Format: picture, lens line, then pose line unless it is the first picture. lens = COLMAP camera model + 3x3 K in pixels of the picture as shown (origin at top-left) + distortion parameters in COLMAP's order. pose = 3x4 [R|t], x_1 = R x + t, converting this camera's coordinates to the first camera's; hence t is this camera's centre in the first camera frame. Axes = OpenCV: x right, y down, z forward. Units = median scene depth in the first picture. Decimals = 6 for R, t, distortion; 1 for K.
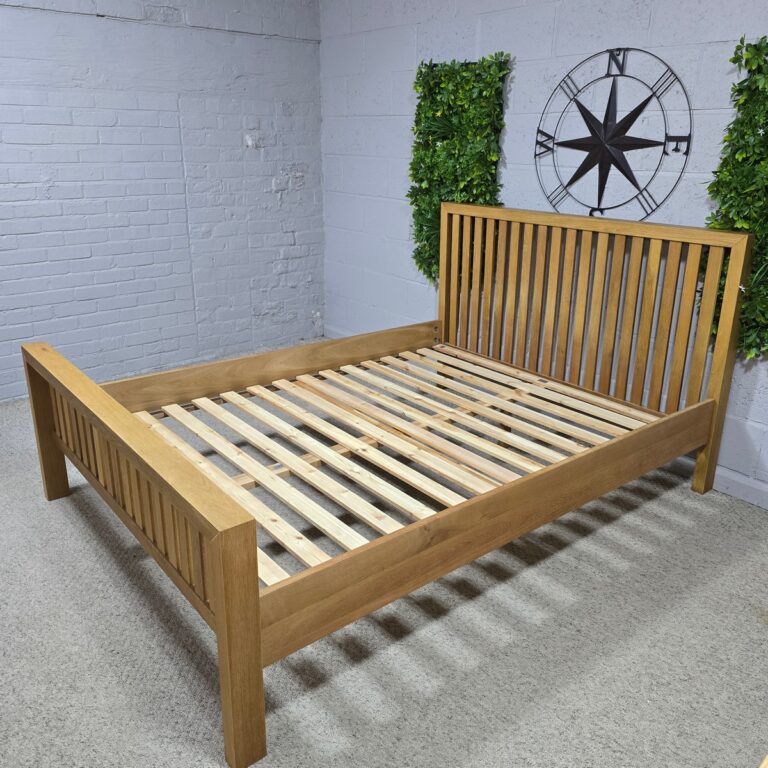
lens RADIAL K [[675.5, 0, 384.0], [0, 675.5, 384.0], [0, 0, 1]] dist [0.050897, -0.064475]
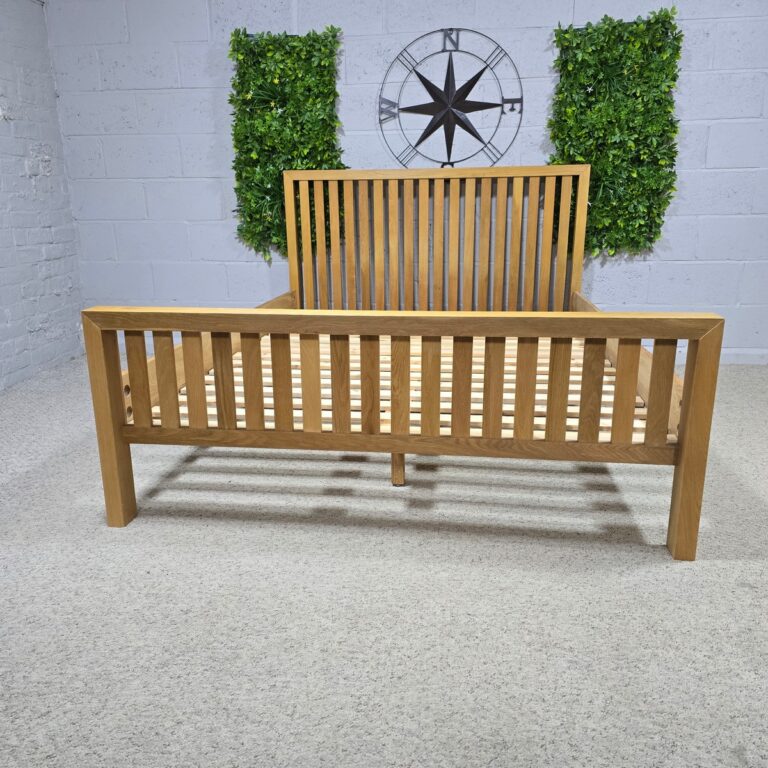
lens RADIAL K [[687.3, 0, 384.0], [0, 687.3, 384.0], [0, 0, 1]] dist [0.062674, -0.056233]
pose [[0.736039, -0.205413, 0.645021, -0.638644], [0.251280, 0.967677, 0.021428, 0.065721], [-0.628574, 0.146309, 0.763864, 0.197098]]
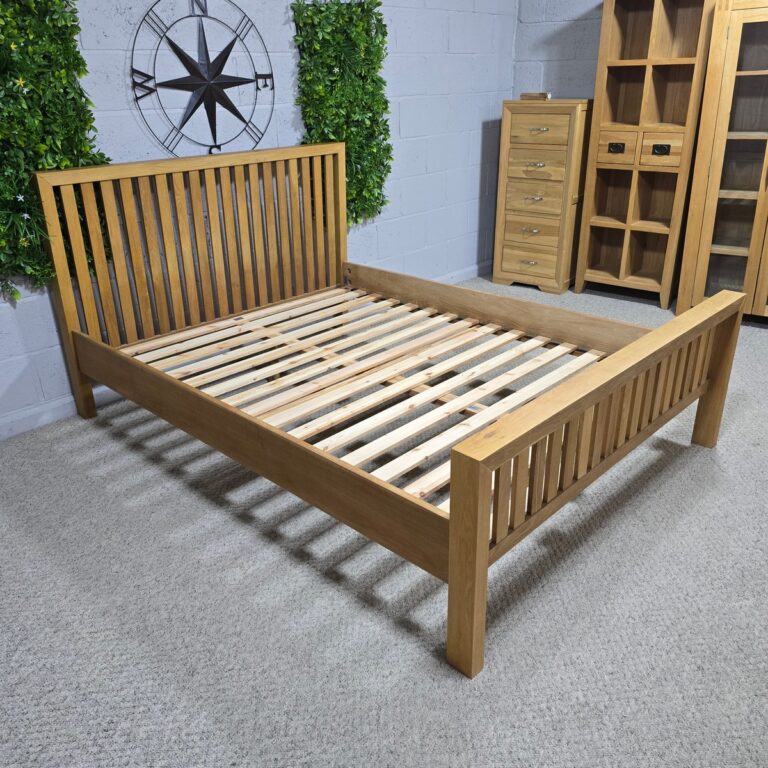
lens RADIAL K [[675.5, 0, 384.0], [0, 675.5, 384.0], [0, 0, 1]] dist [0.050897, -0.064475]
pose [[-0.123086, -0.424857, 0.896854, -0.833607], [0.349792, 0.827153, 0.439844, -0.326307], [-0.928706, 0.367851, 0.046801, 0.844981]]
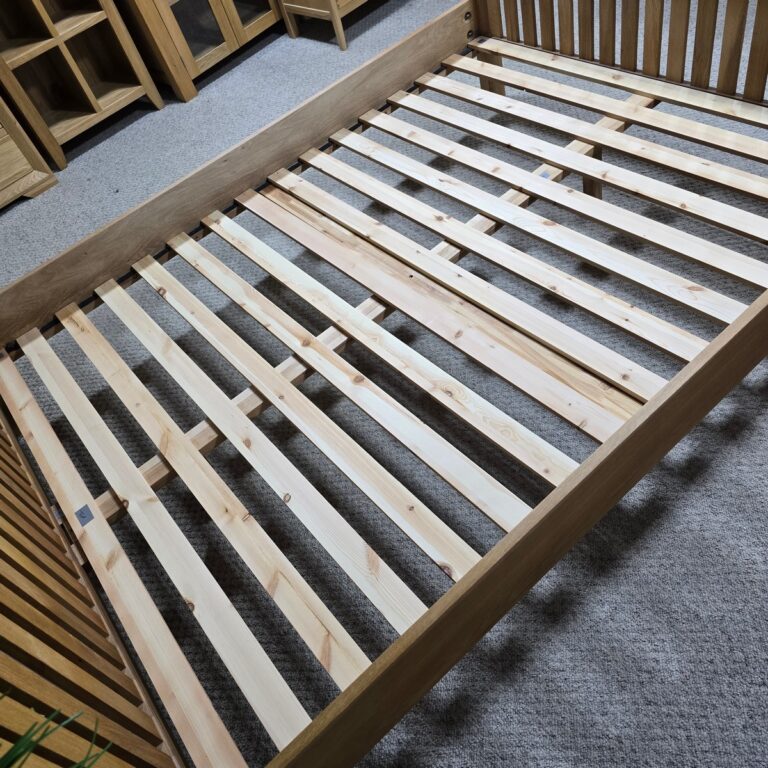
lens RADIAL K [[687.3, 0, 384.0], [0, 687.3, 384.0], [0, 0, 1]] dist [0.062674, -0.056233]
pose [[-0.978554, 0.144349, 0.146955, -0.047422], [0.190049, 0.357473, 0.914382, -0.457200], [0.079458, 0.922700, -0.377241, 1.201068]]
